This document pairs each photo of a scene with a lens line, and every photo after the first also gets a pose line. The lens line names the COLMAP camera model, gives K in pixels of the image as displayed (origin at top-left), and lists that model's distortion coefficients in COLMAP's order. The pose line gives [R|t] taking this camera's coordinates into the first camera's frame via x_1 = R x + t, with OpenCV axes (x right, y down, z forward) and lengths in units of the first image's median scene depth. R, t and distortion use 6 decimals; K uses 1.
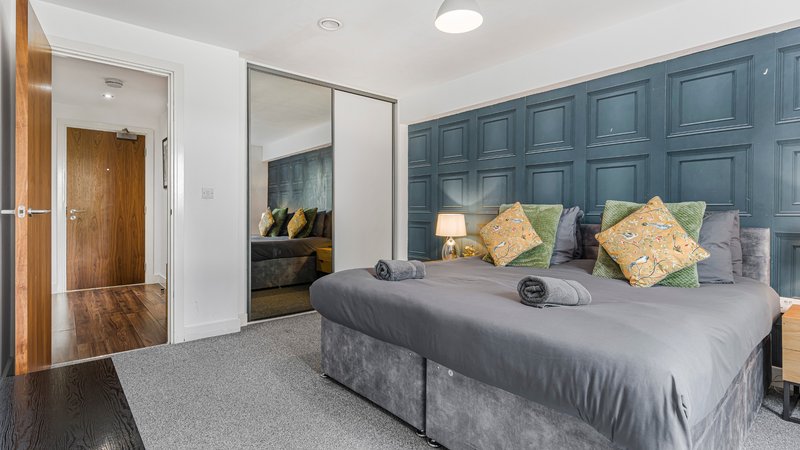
lens RADIAL K [[387.6, 0, 398.3], [0, 387.6, 214.6], [0, 0, 1]] dist [0.003045, -0.000146]
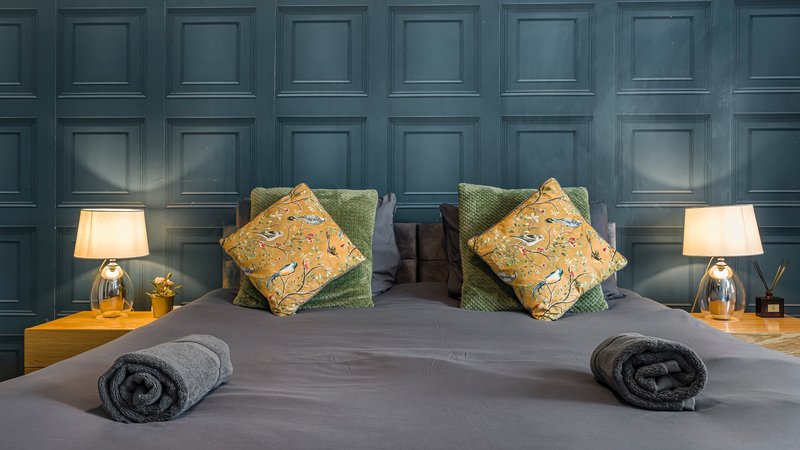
lens RADIAL K [[577.2, 0, 394.8], [0, 577.2, 208.8], [0, 0, 1]] dist [0.007399, 0.002851]
pose [[0.679016, -0.005681, 0.734101, -0.181666], [0.009059, 0.999959, -0.000641, 0.002758], [-0.734067, 0.007085, 0.679040, 0.409719]]
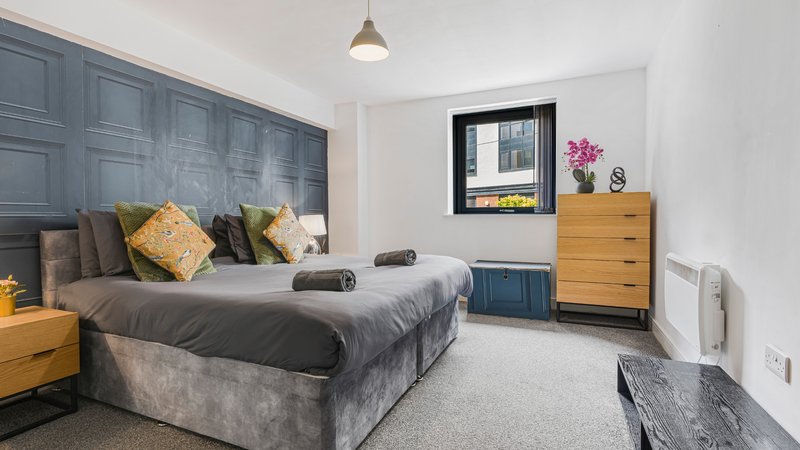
lens RADIAL K [[387.6, 0, 397.9], [0, 387.6, 220.9], [0, 0, 1]] dist [0.003045, -0.000146]
pose [[-0.427941, -0.016217, 0.903661, -0.662497], [0.006149, 0.999764, 0.020854, -0.004941], [-0.903786, 0.014481, -0.427740, 0.964188]]
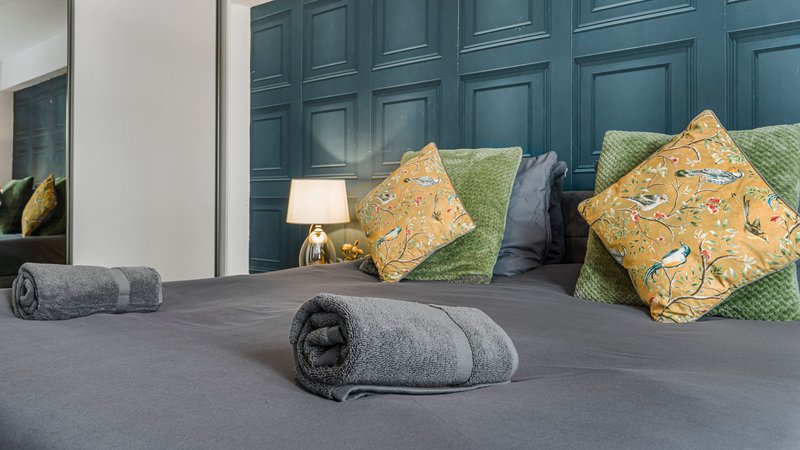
lens RADIAL K [[640.4, 0, 390.8], [0, 640.4, 193.6], [0, 0, 1]] dist [0.003374, 0.004473]
pose [[0.993359, 0.002750, 0.115022, 0.181141], [-0.000220, 0.999758, -0.021999, 0.047285], [-0.115055, 0.021827, 0.993119, 0.258350]]
